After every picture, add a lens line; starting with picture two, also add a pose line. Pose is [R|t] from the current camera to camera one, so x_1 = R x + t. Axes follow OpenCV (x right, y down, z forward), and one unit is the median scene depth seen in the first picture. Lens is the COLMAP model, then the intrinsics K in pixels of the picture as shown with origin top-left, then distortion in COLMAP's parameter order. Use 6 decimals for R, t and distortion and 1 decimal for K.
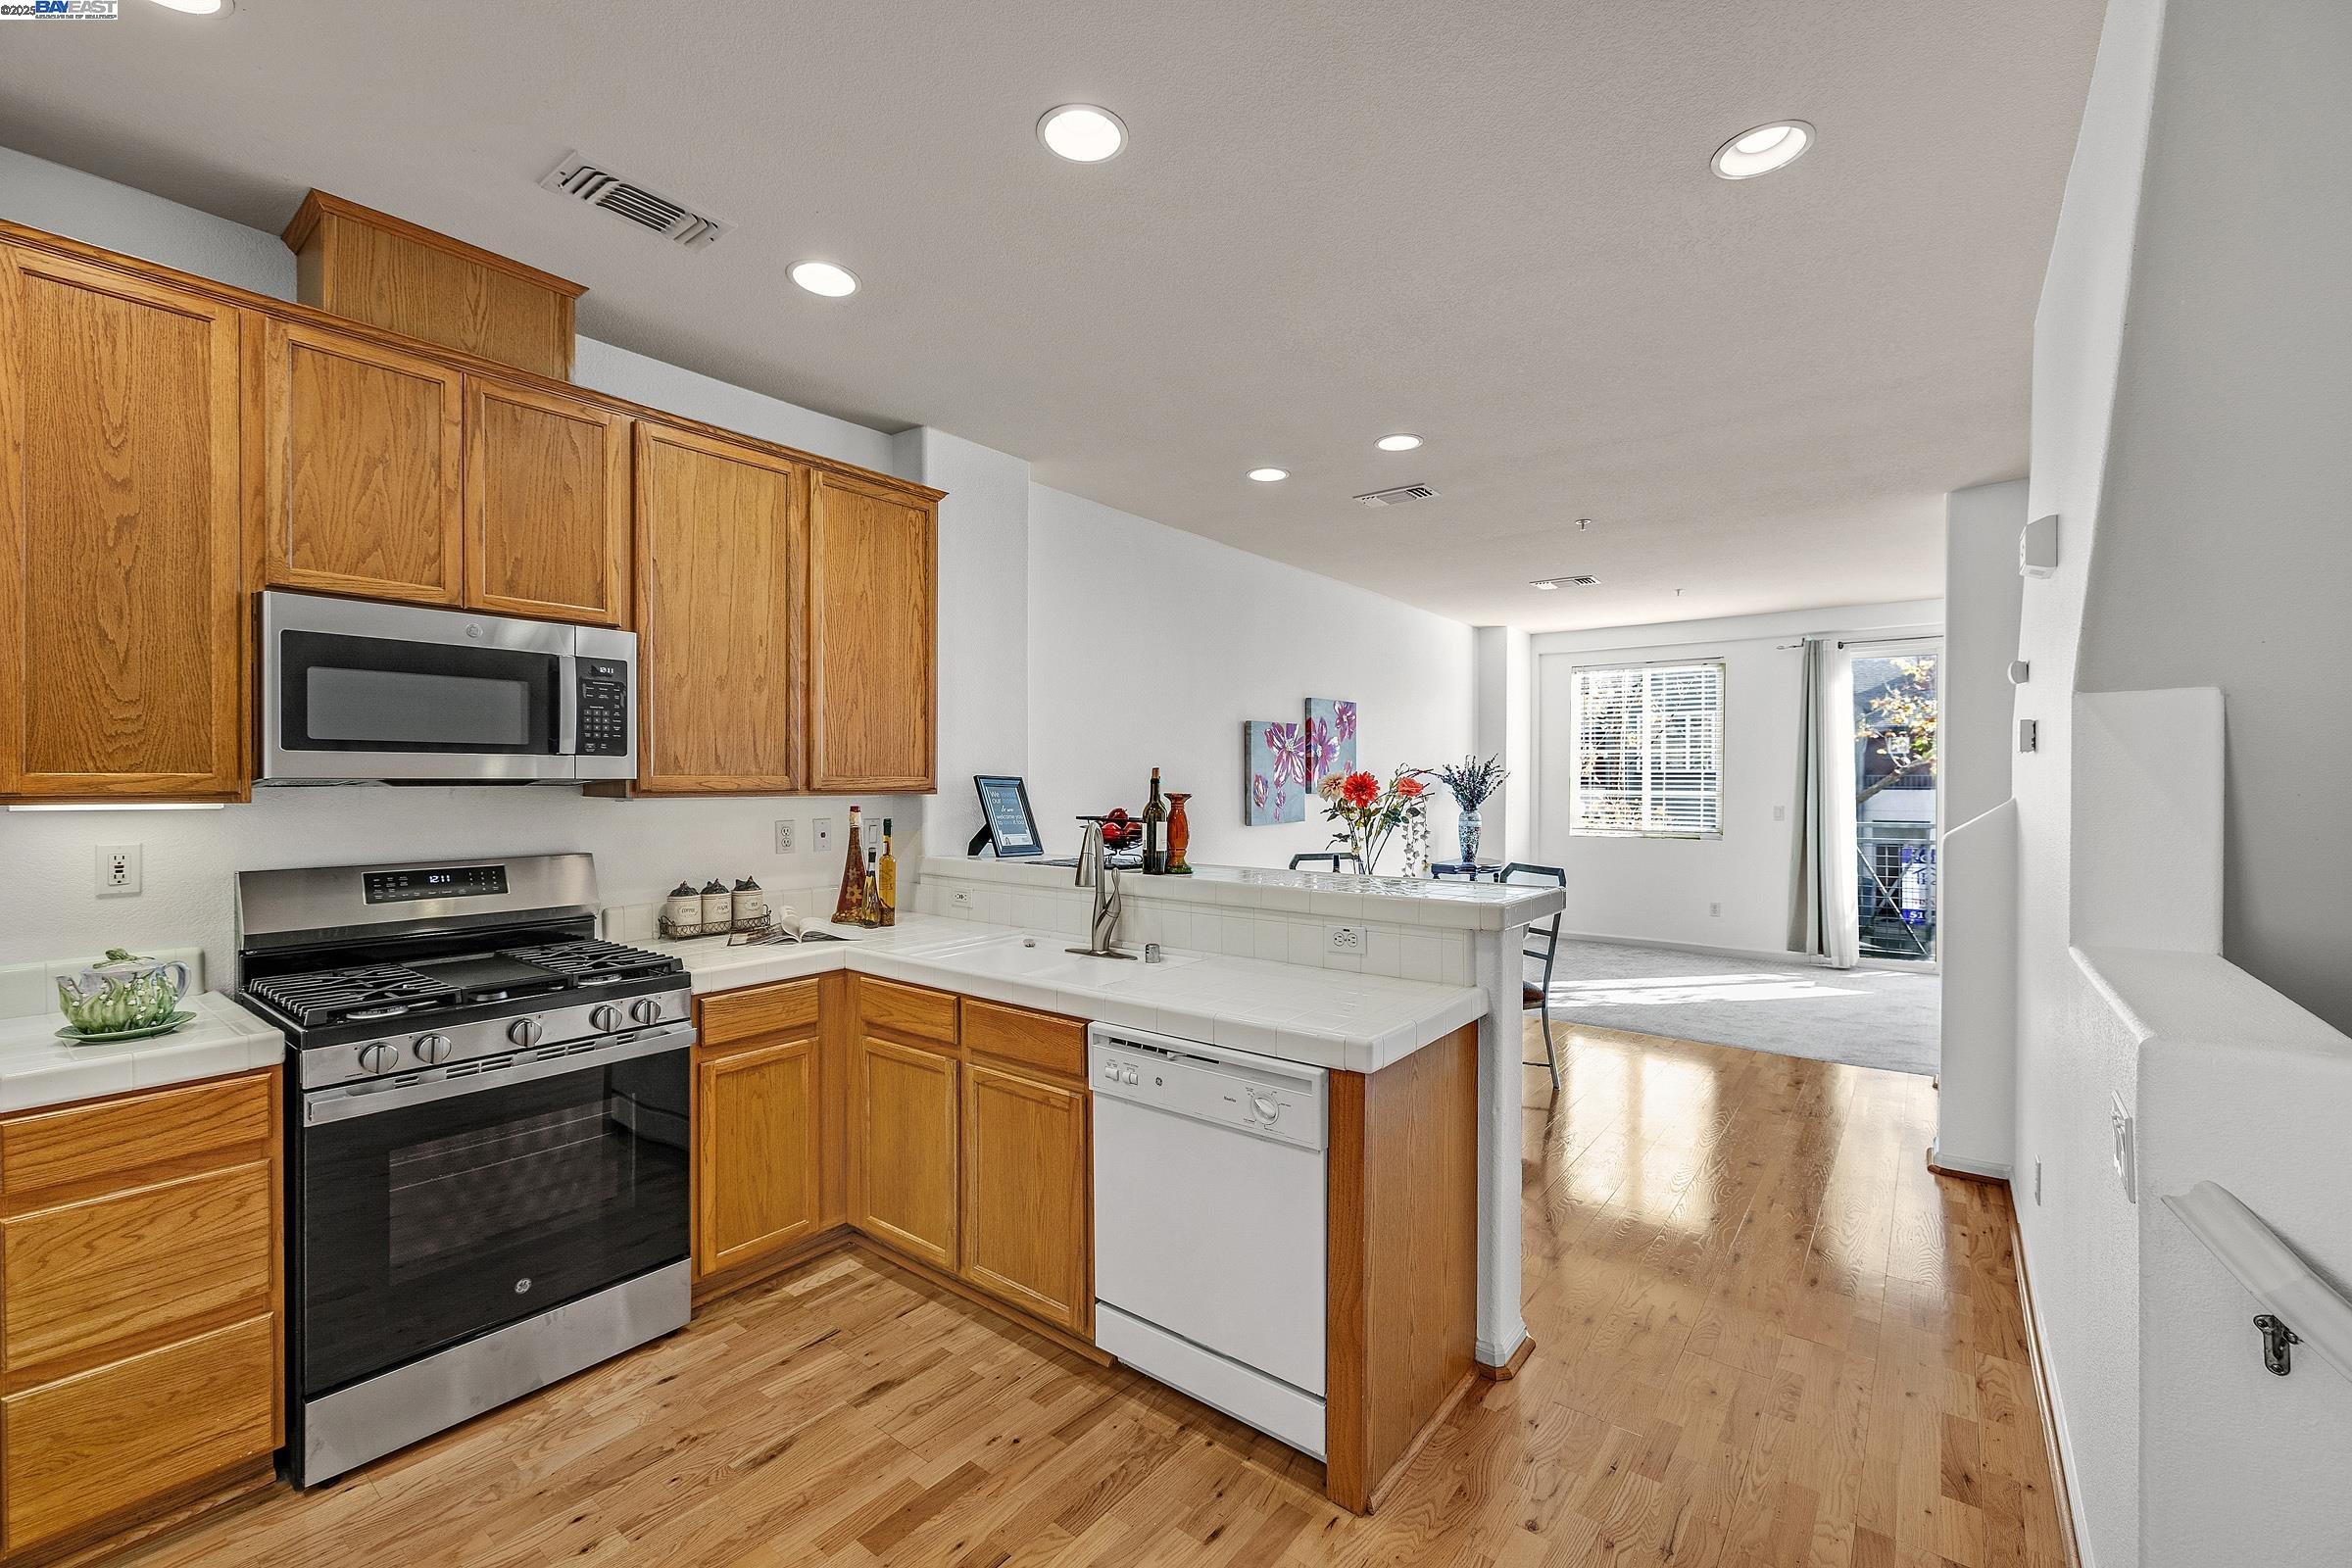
lens RADIAL K [[982.5, 0, 1174.7], [0, 982.5, 783.3], [0, 0, 1]] dist [-0.002599, 0.001449]
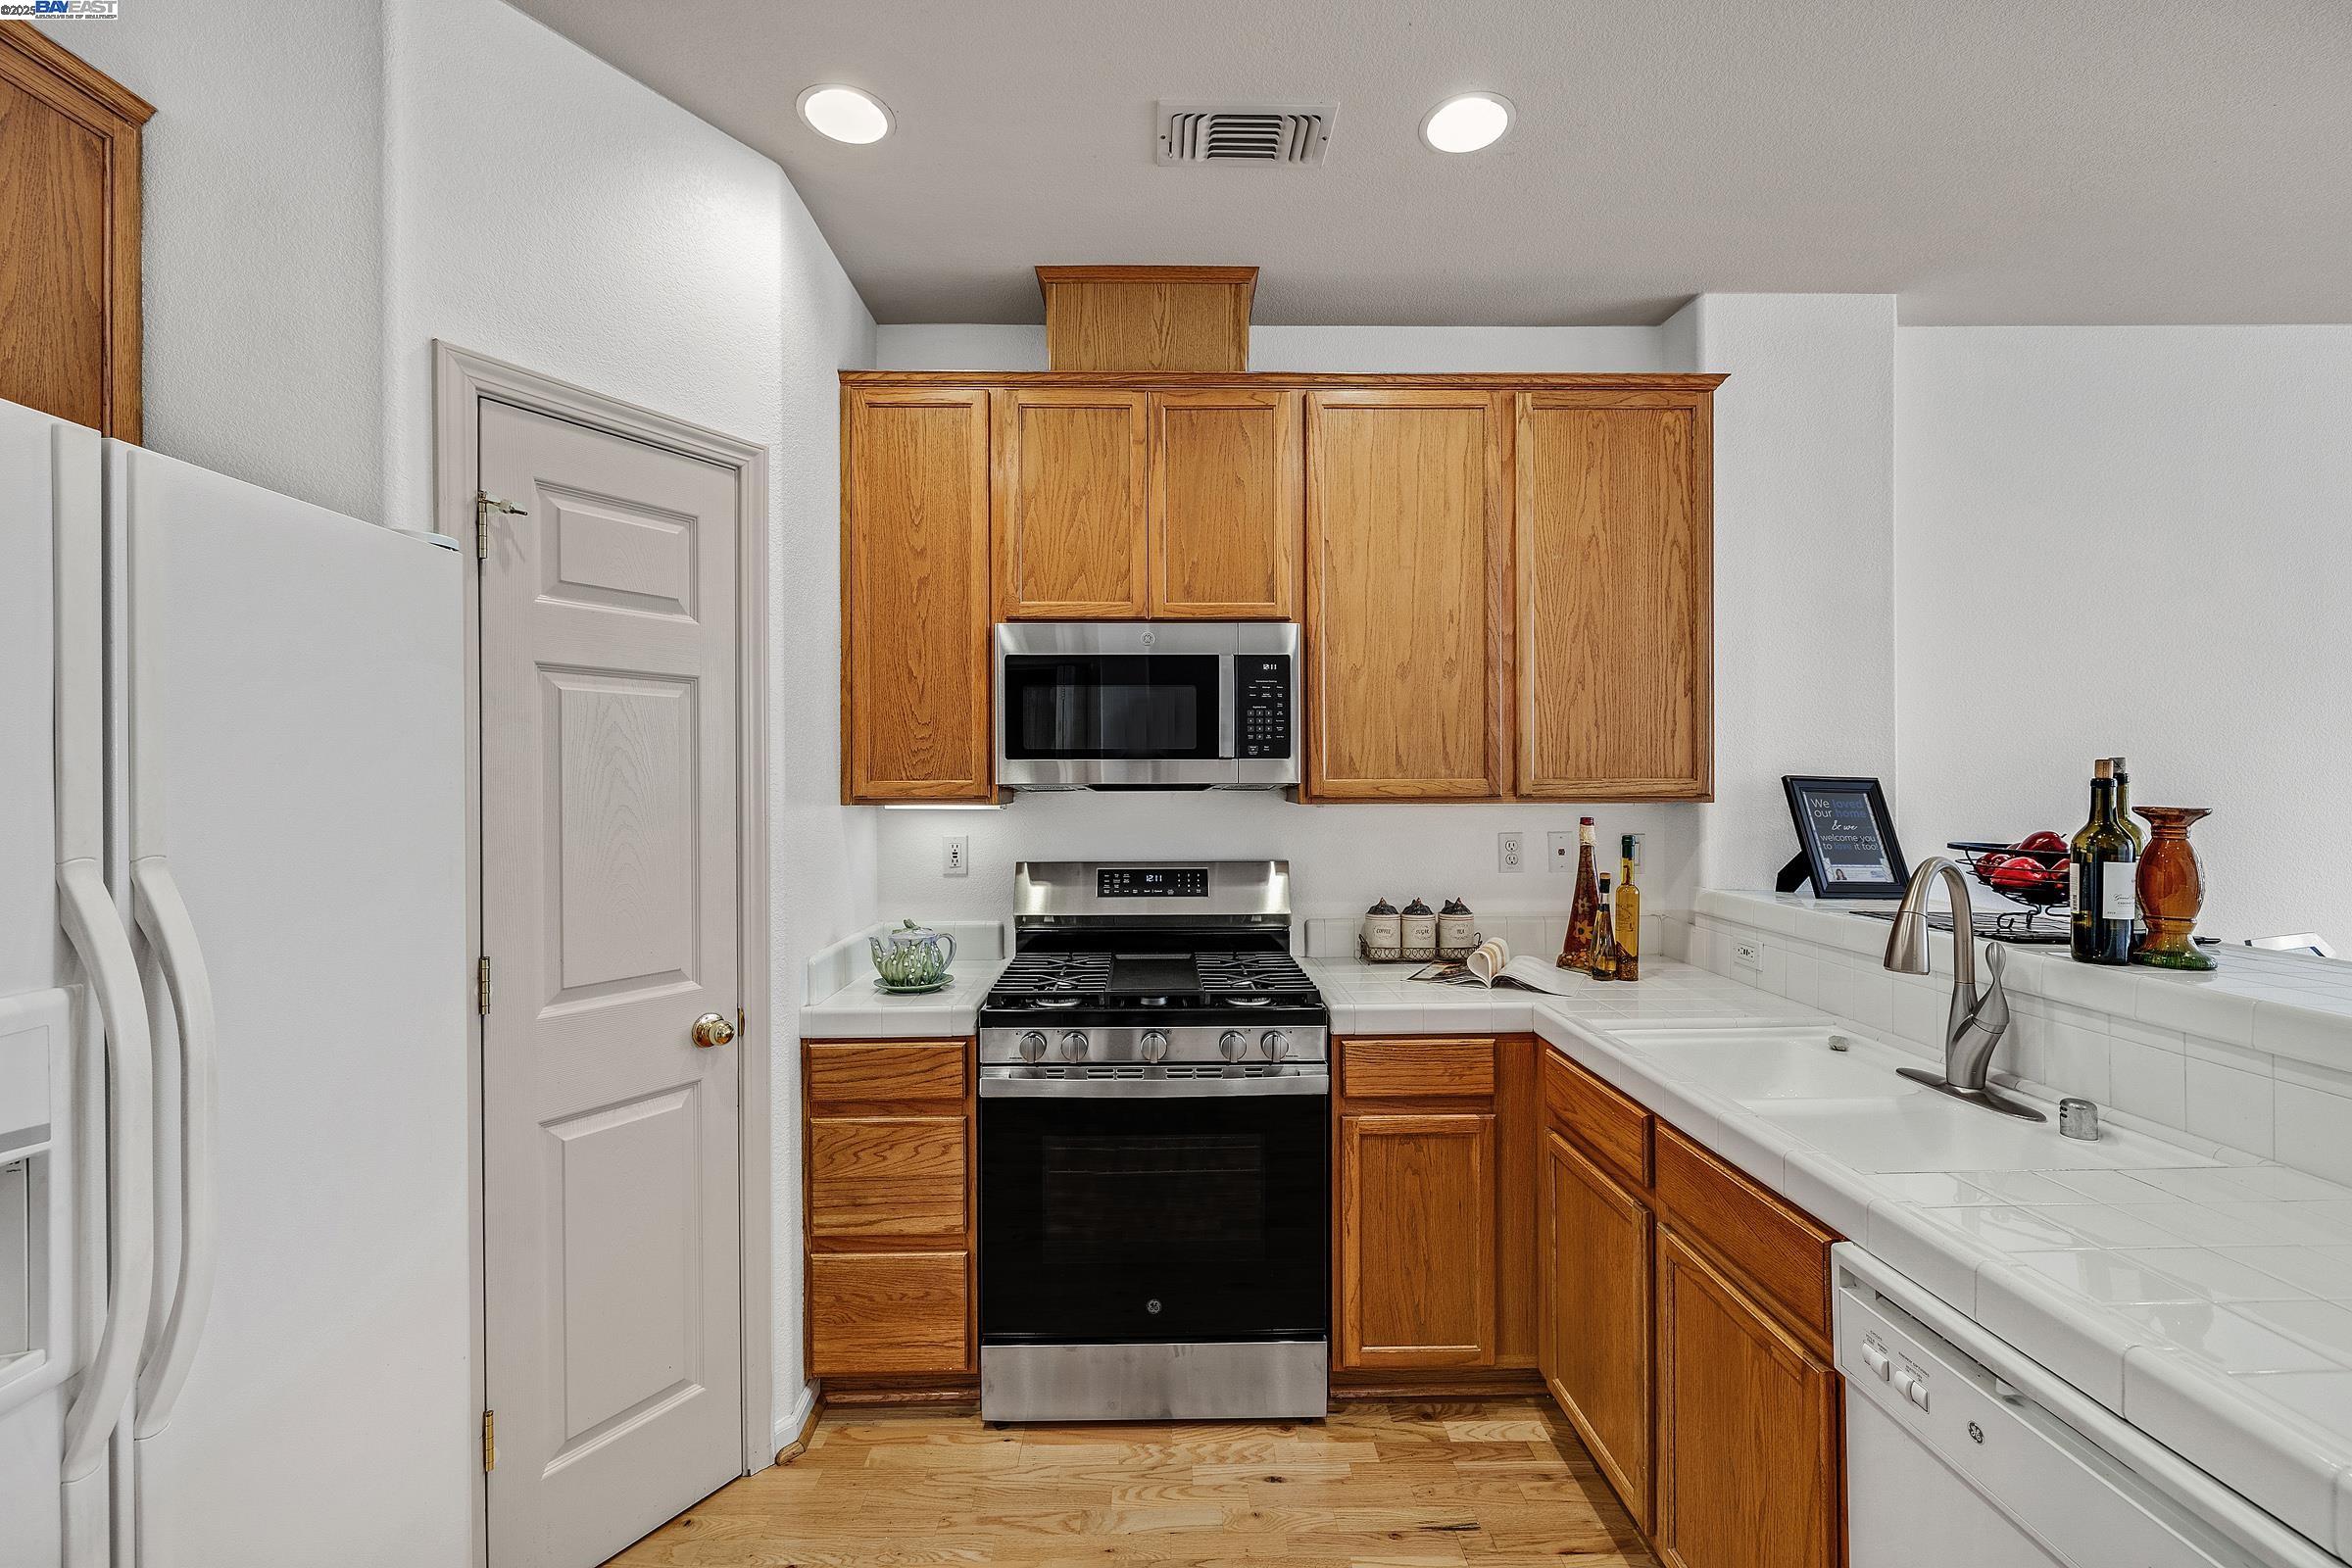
lens RADIAL K [[982.5, 0, 1175.0], [0, 982.5, 784.1], [0, 0, 1]] dist [-0.002599, 0.001449]
pose [[0.627994, -0.003335, -0.778211, 0.091304], [0.001476, 0.999994, -0.003094, -0.001257], [0.778217, 0.000795, 0.627995, 0.350426]]
